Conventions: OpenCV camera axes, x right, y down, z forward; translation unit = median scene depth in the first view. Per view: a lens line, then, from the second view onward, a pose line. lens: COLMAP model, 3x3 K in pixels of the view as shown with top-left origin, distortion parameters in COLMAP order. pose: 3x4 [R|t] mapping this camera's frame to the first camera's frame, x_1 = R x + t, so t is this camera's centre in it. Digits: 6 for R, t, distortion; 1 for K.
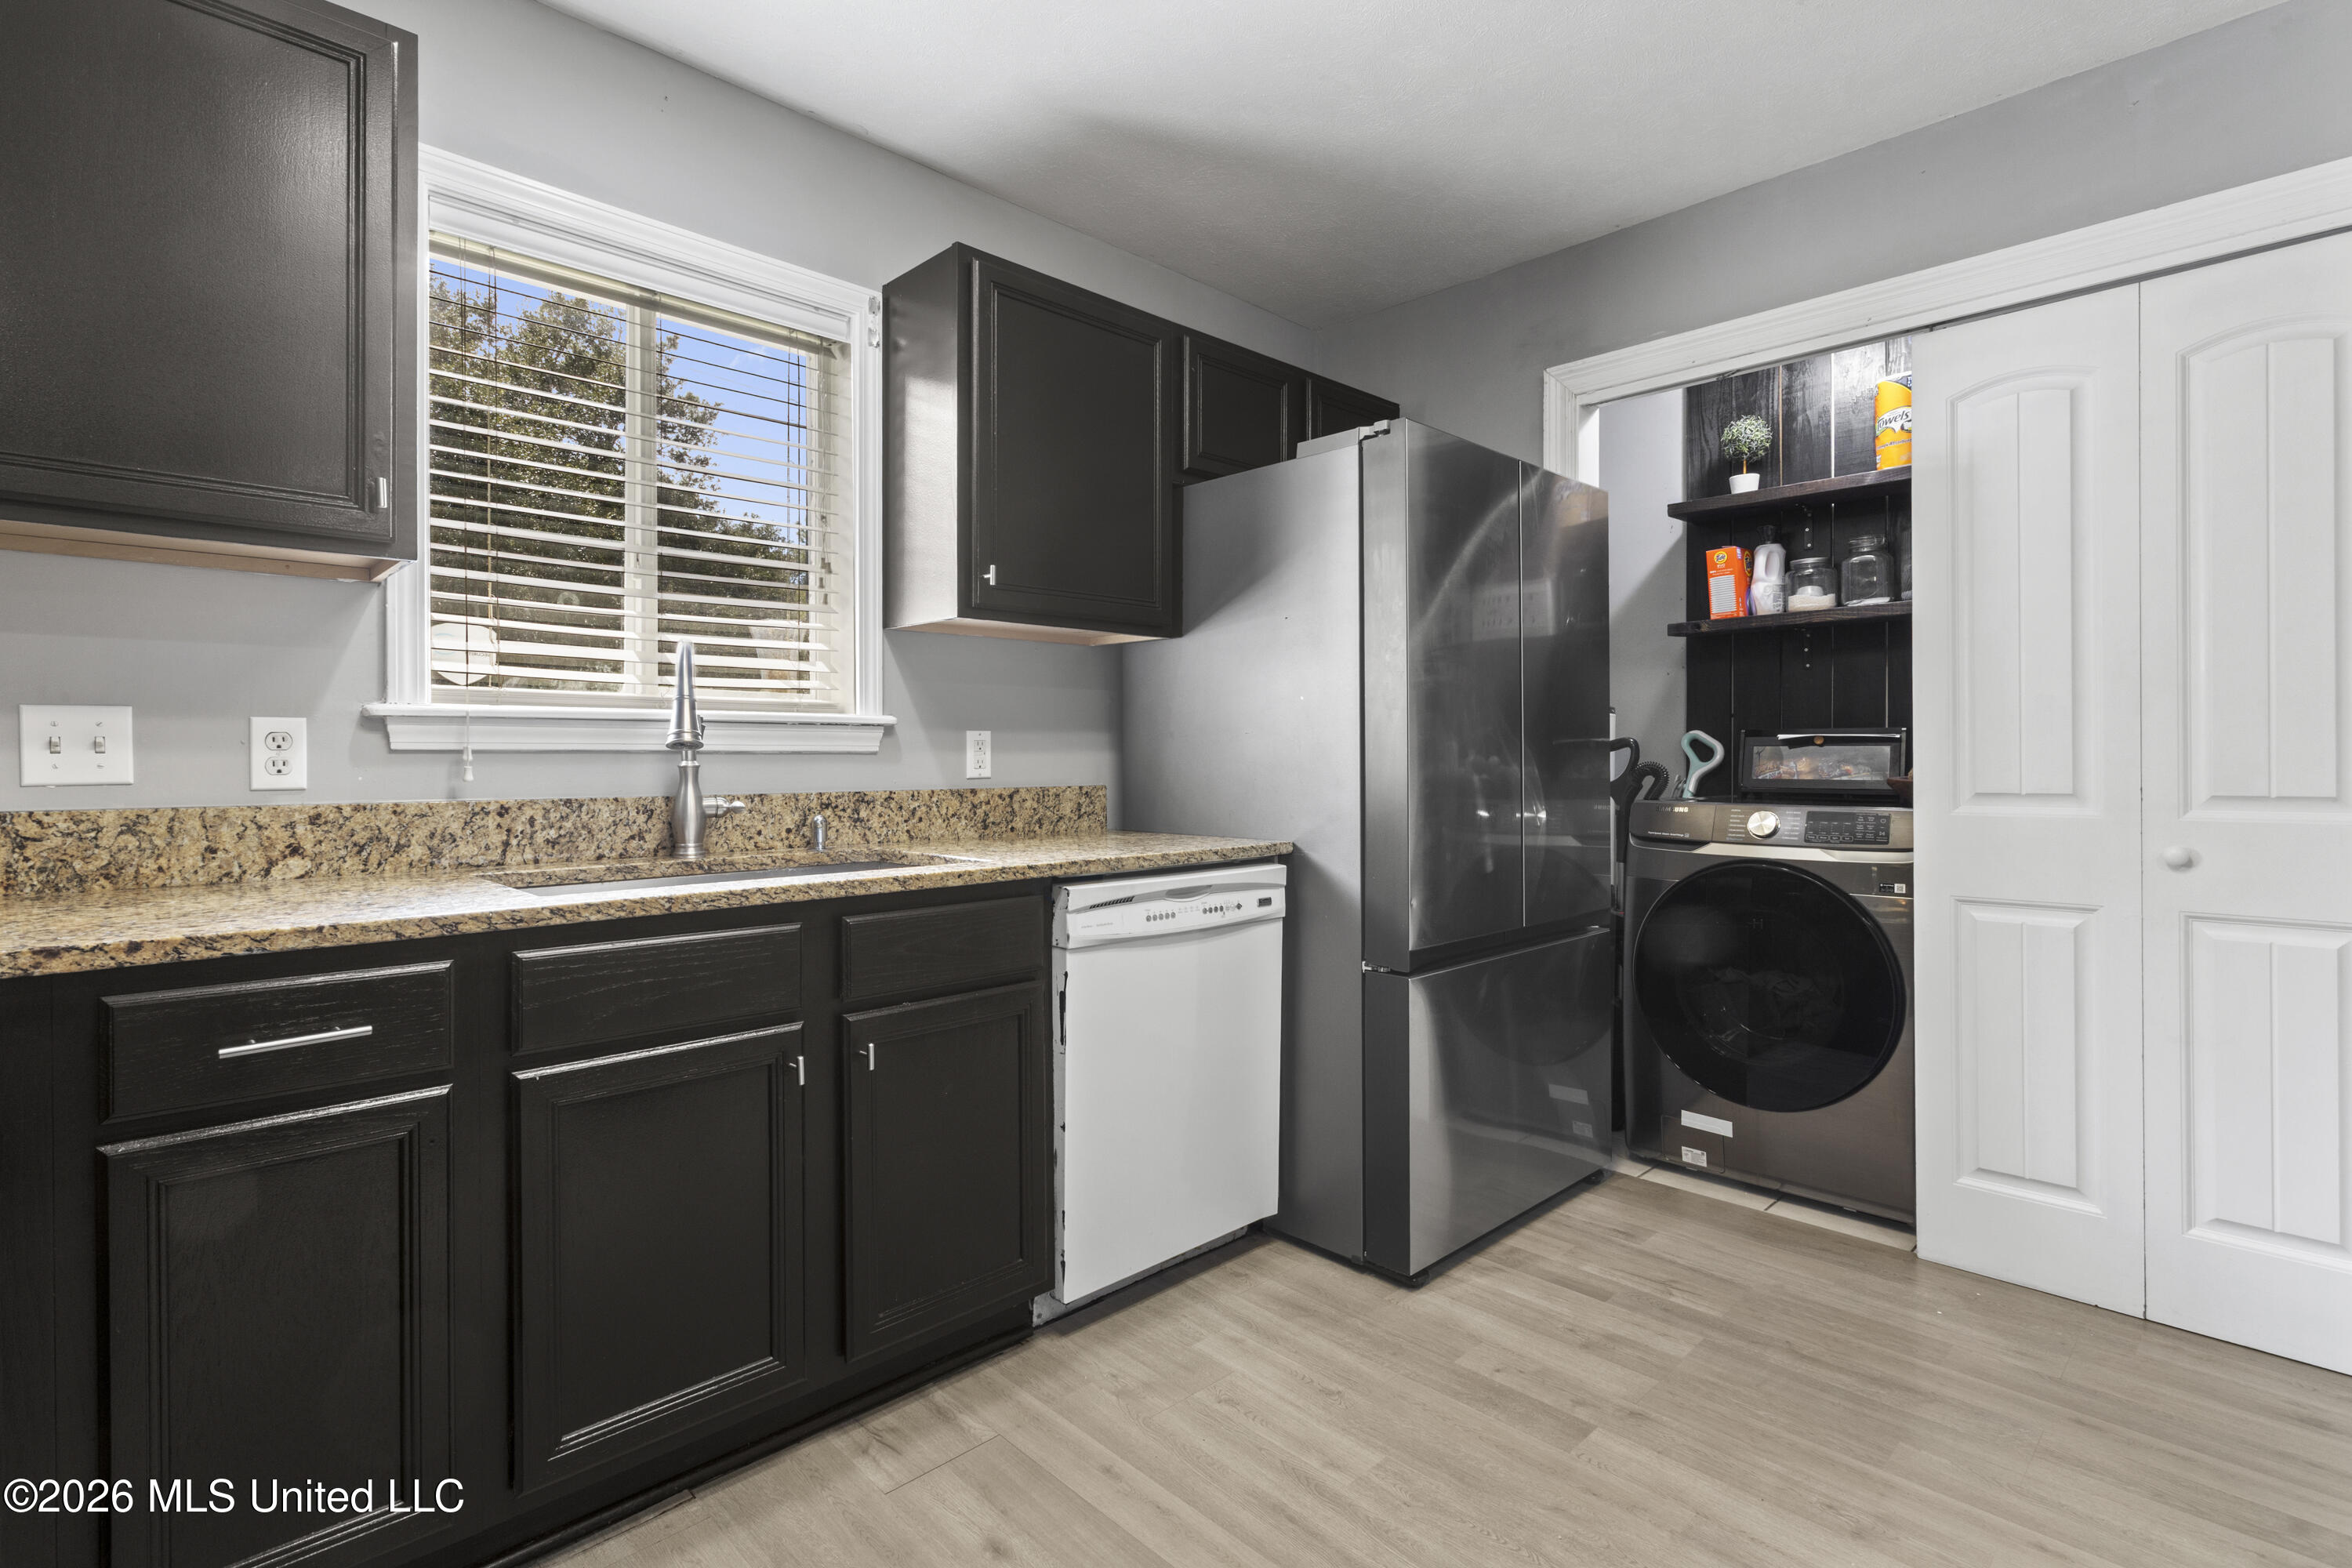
lens RADIAL K [[1113.4, 0, 1166.7], [0, 1113.4, 766.8], [0, 0, 1]] dist [-0.004901, 0.002855]
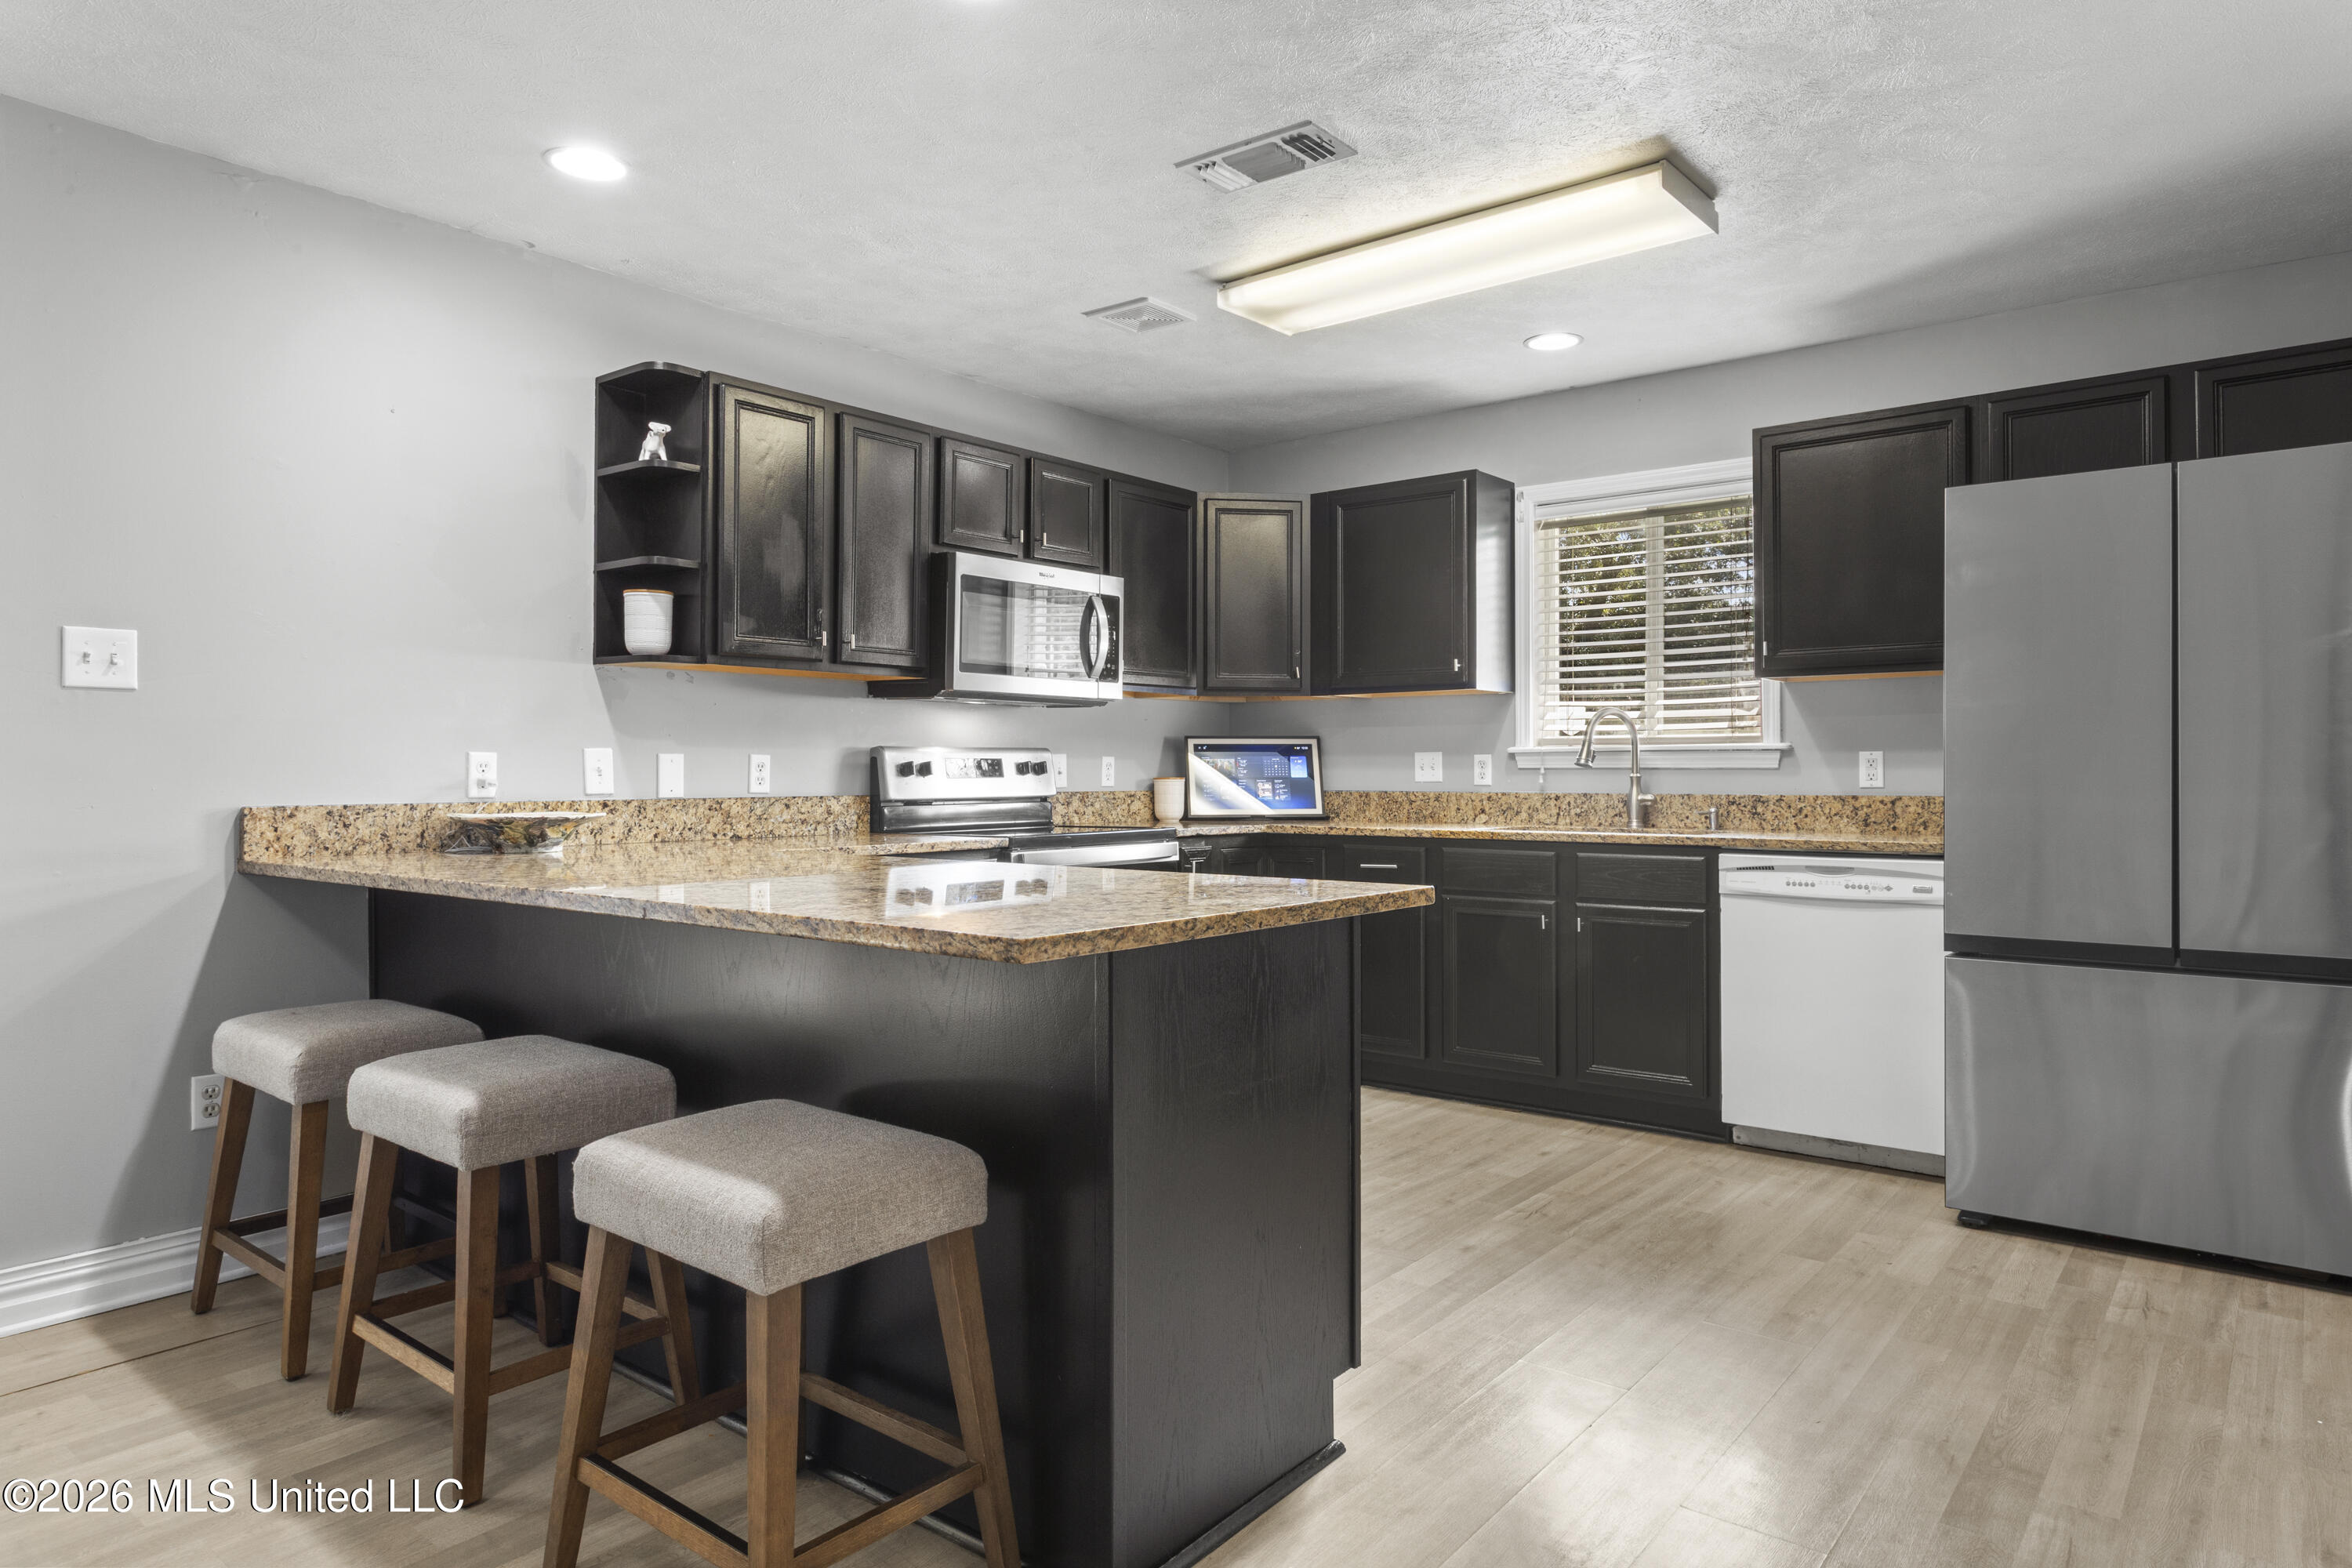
lens RADIAL K [[1401.1, 0, 1181.9], [0, 1401.1, 772.0], [0, 0, 1]] dist [-0.017902, 0.012851]
pose [[0.129078, -0.000081, -0.991634, 1.720680], [-0.009605, 0.999953, -0.001332, 0.001888], [0.991588, 0.009696, 0.129071, -0.009958]]
